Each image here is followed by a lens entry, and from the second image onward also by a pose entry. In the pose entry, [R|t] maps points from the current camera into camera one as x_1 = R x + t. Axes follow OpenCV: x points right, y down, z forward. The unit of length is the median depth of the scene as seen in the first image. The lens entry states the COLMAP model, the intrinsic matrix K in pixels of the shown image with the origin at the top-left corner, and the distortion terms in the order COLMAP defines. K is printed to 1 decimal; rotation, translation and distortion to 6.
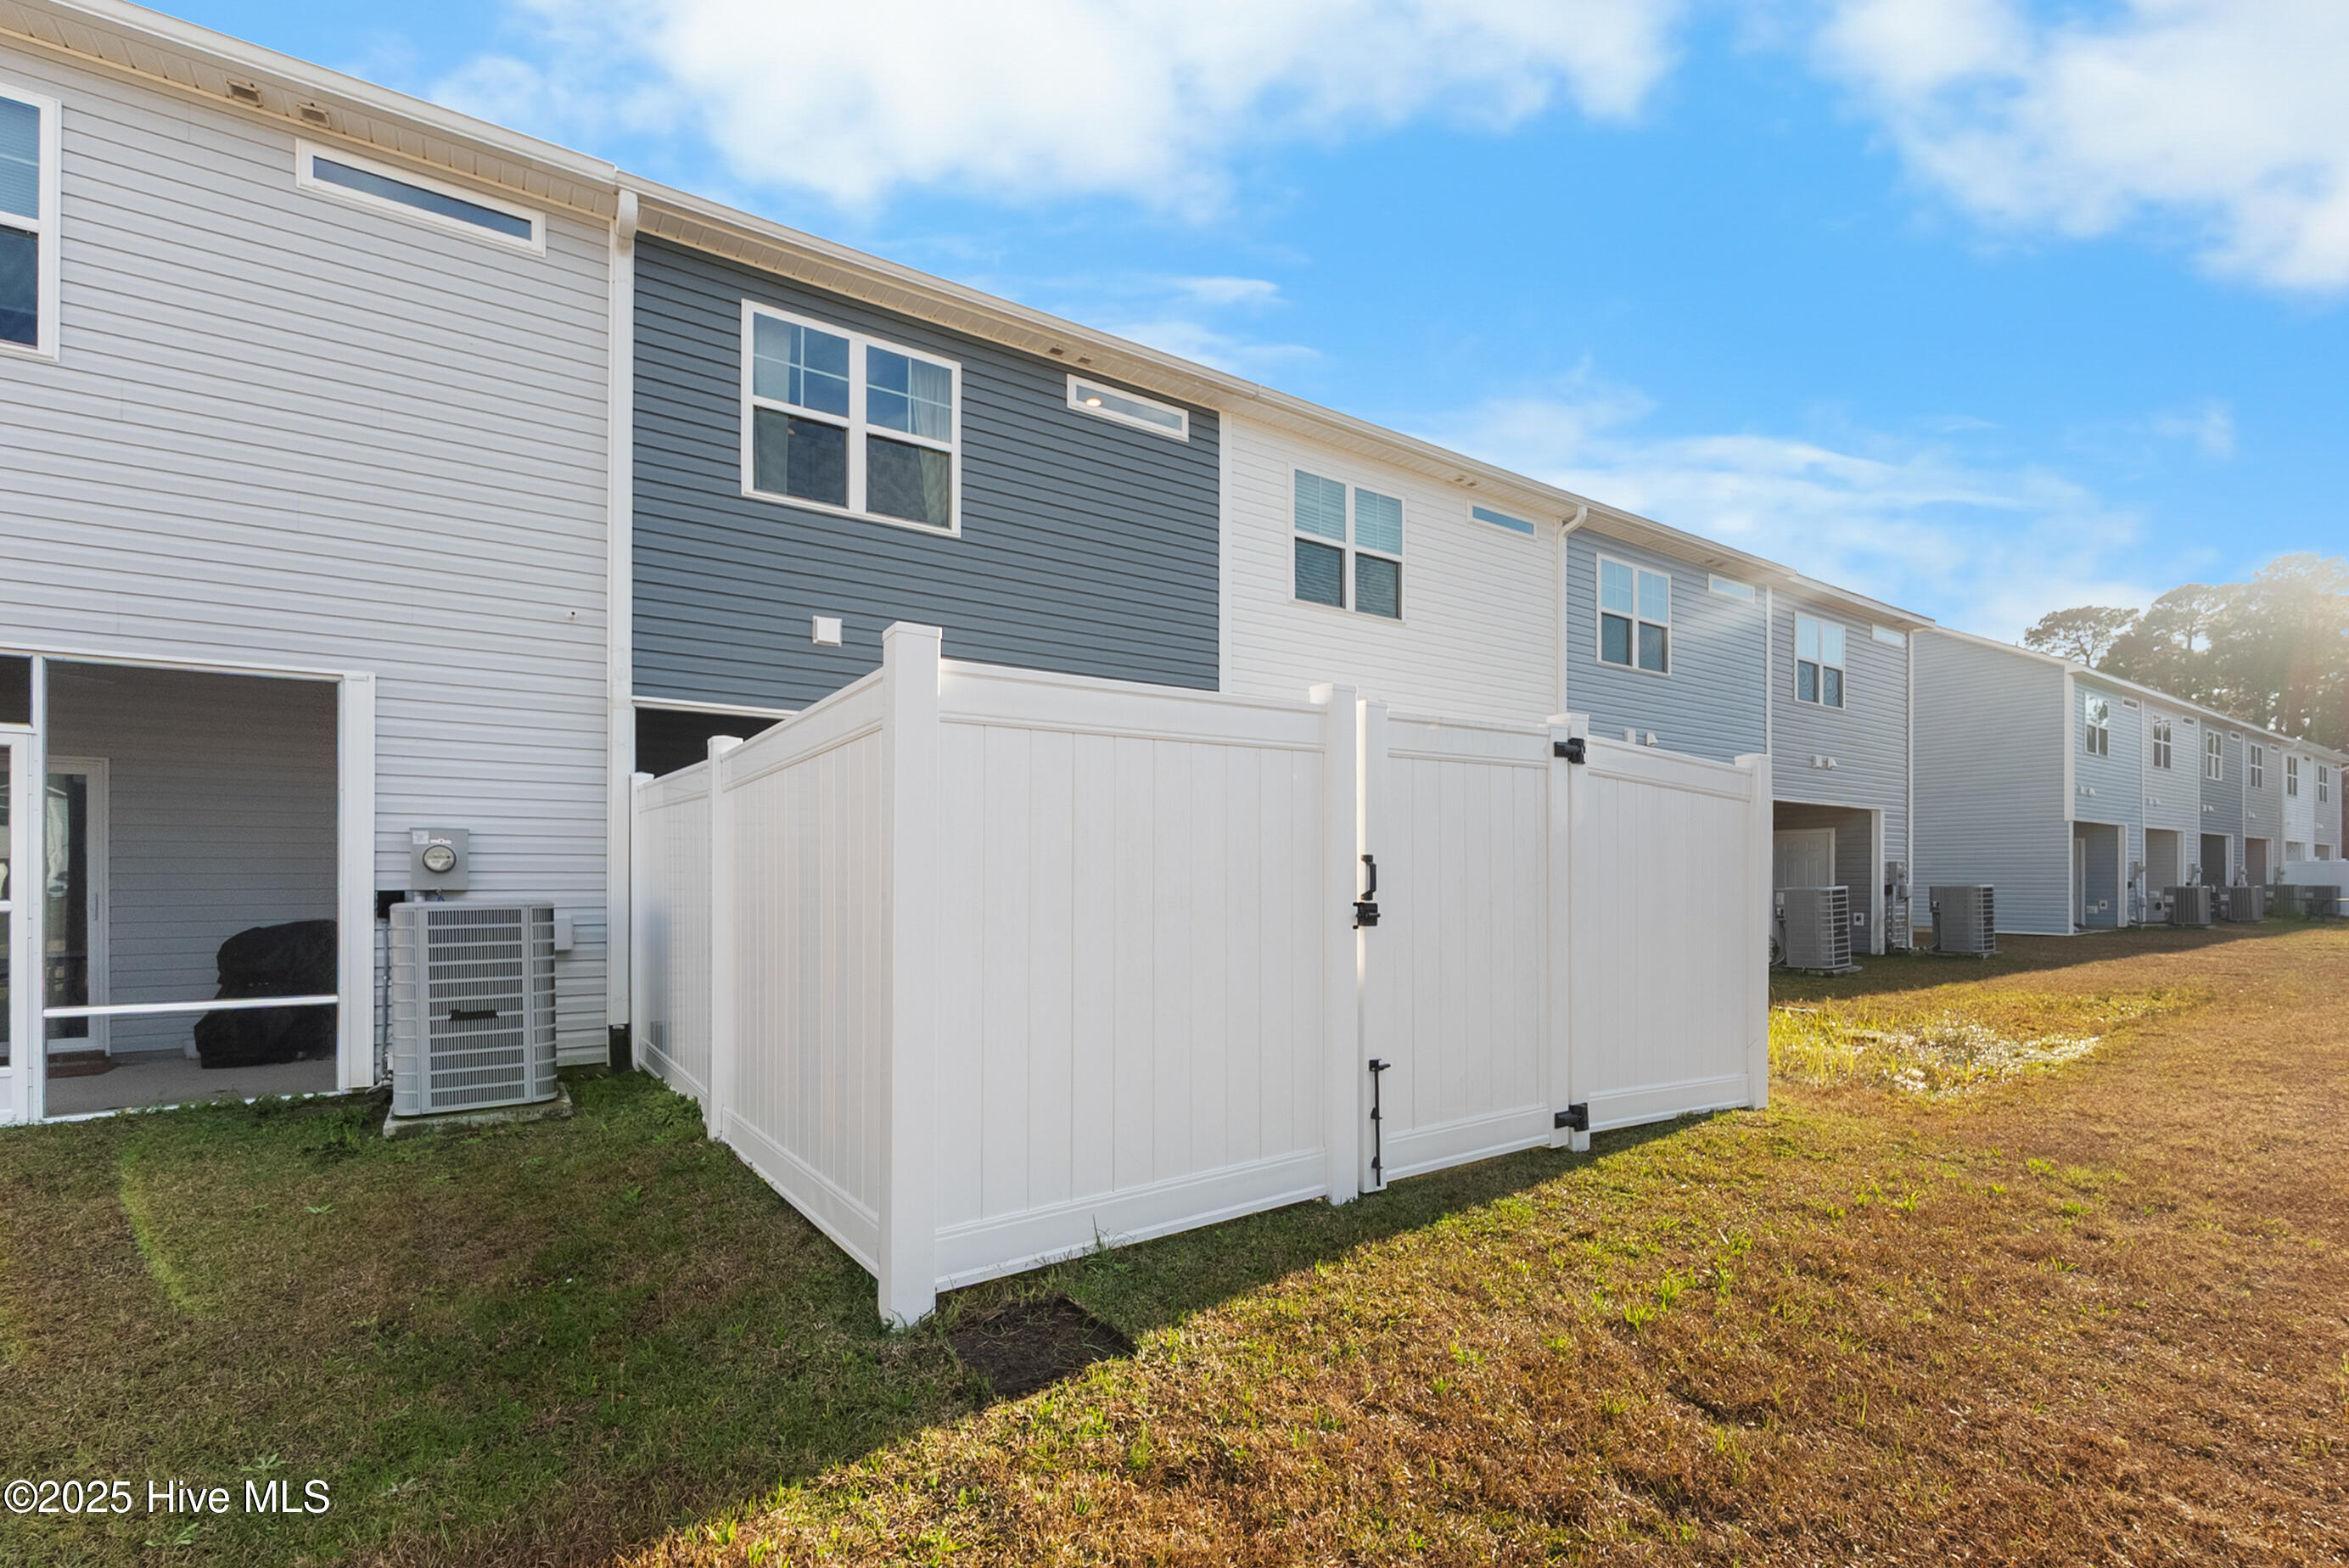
lens RADIAL K [[1024.2, 0, 1174.5], [0, 1024.2, 784.0], [0, 0, 1]] dist [0.000261, -0.000289]
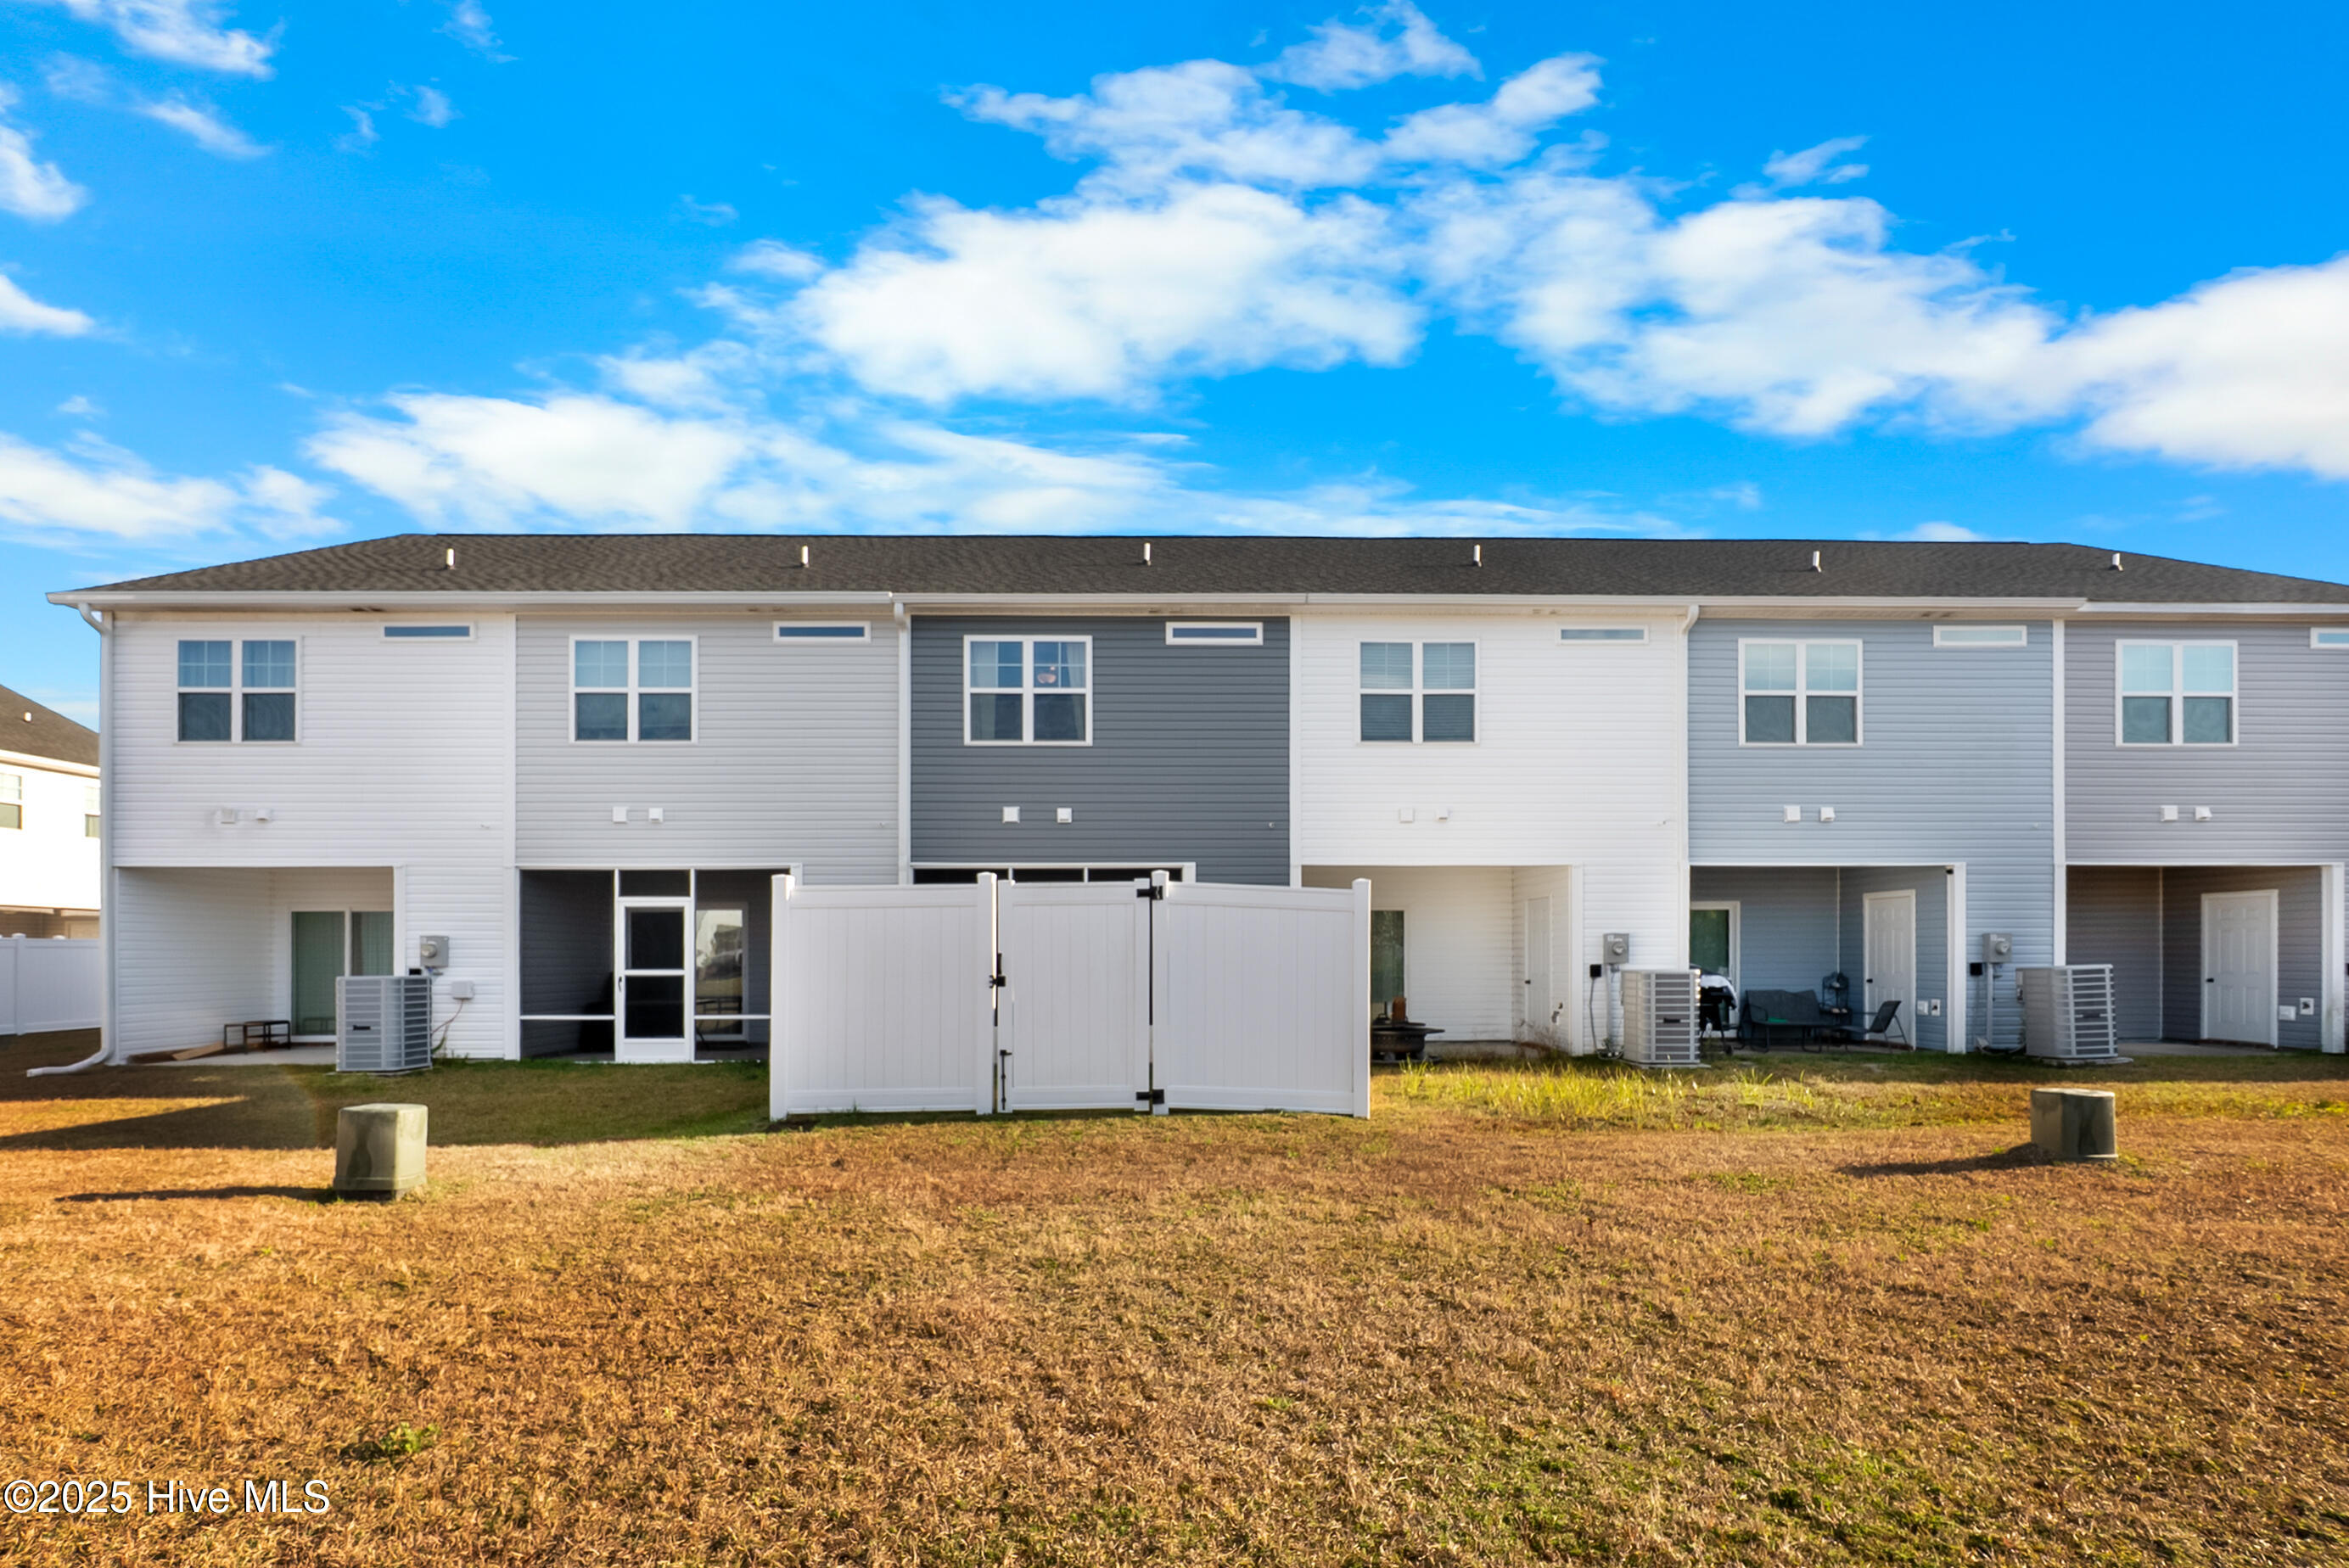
lens RADIAL K [[1024.2, 0, 1174.5], [0, 1024.2, 784.0], [0, 0, 1]] dist [0.000261, -0.000289]
pose [[0.842013, -0.091322, -0.531672, 0.778586], [0.054277, 0.994907, -0.084931, -0.038151], [0.536720, 0.042655, 0.842681, -0.291340]]
